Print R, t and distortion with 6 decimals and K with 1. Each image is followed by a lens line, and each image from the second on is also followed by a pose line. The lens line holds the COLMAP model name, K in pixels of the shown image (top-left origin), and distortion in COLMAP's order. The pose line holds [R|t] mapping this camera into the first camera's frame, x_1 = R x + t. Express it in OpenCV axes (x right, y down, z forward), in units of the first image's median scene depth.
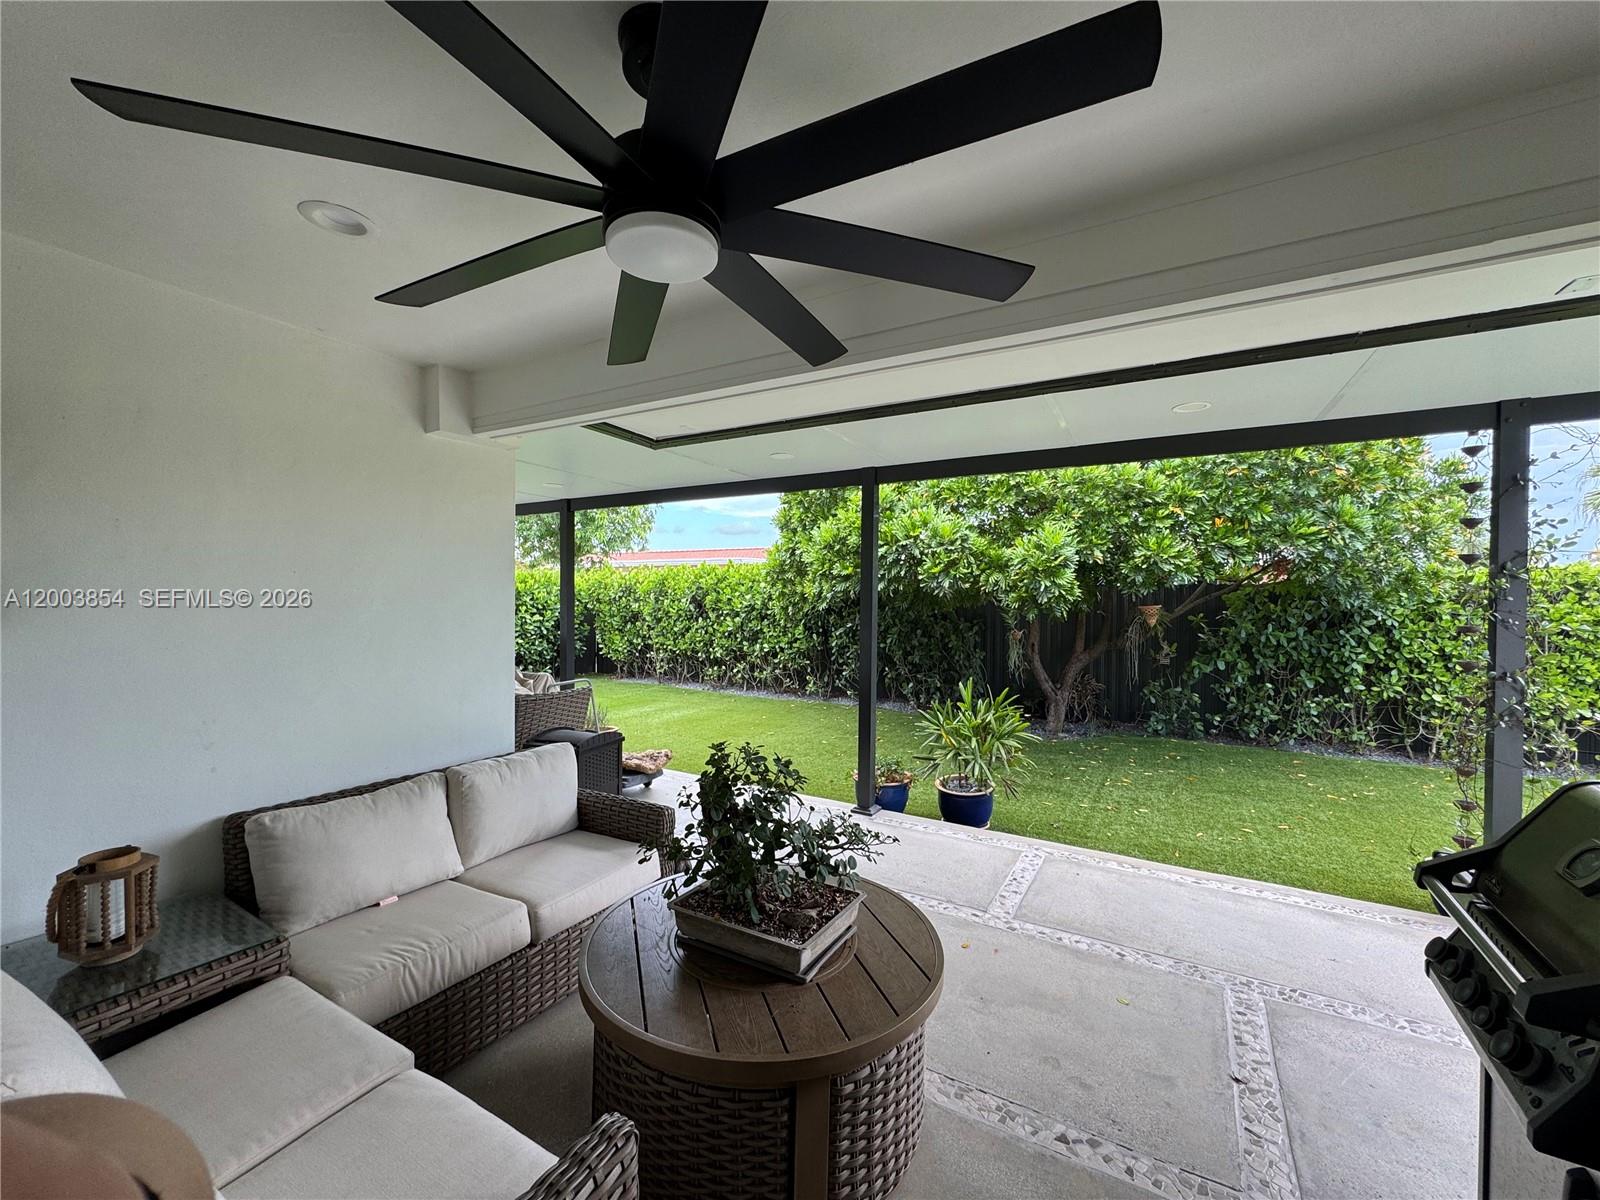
lens RADIAL K [[638.9, 0, 803.8], [0, 638.9, 605.3], [0, 0, 1]] dist [-0.015242, 0.000189]
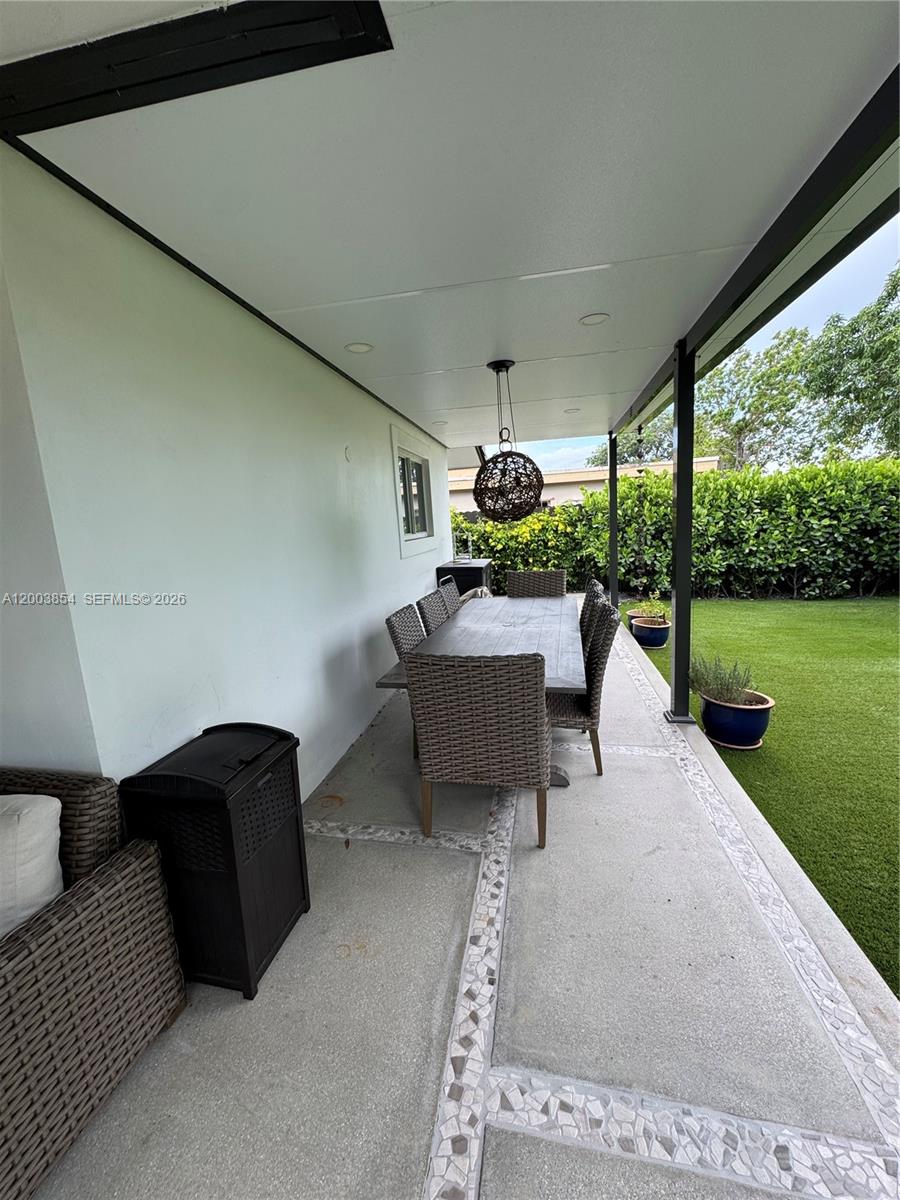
lens RADIAL K [[479.2, 0, 454.7], [0, 479.2, 603.1], [0, 0, 1]] dist [-0.015242, 0.000189]
pose [[0.331600, 0.135131, -0.933692, 0.041974], [0.046029, 0.986193, 0.159076, 0.011165], [0.942296, -0.095727, 0.320802, 1.244306]]
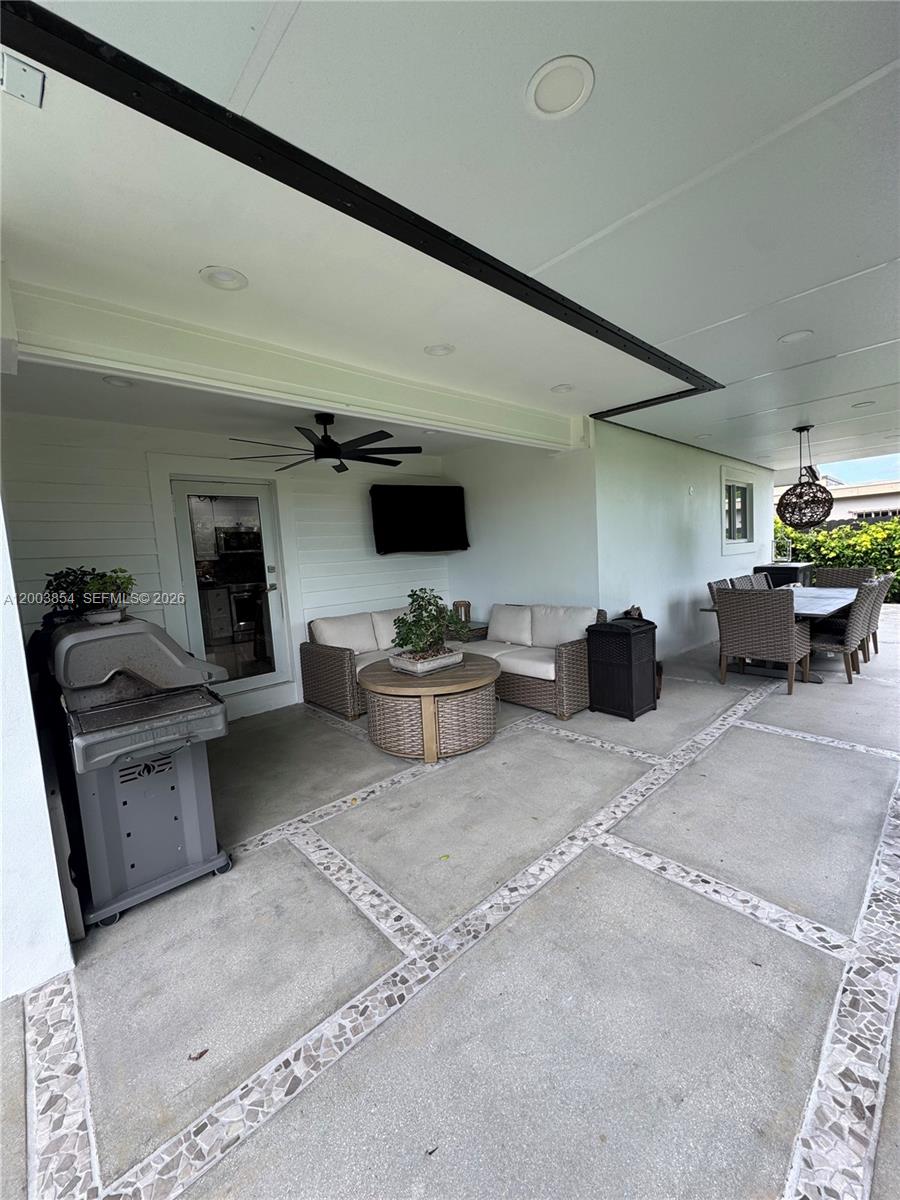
lens RADIAL K [[479.2, 0, 441.2], [0, 479.2, 597.9], [0, 0, 1]] dist [-0.015242, 0.000189]
pose [[-0.307764, 0.098038, -0.946398, 1.063181], [0.041840, 0.995110, 0.089478, 0.051047], [0.950542, -0.012060, -0.310361, 1.031629]]
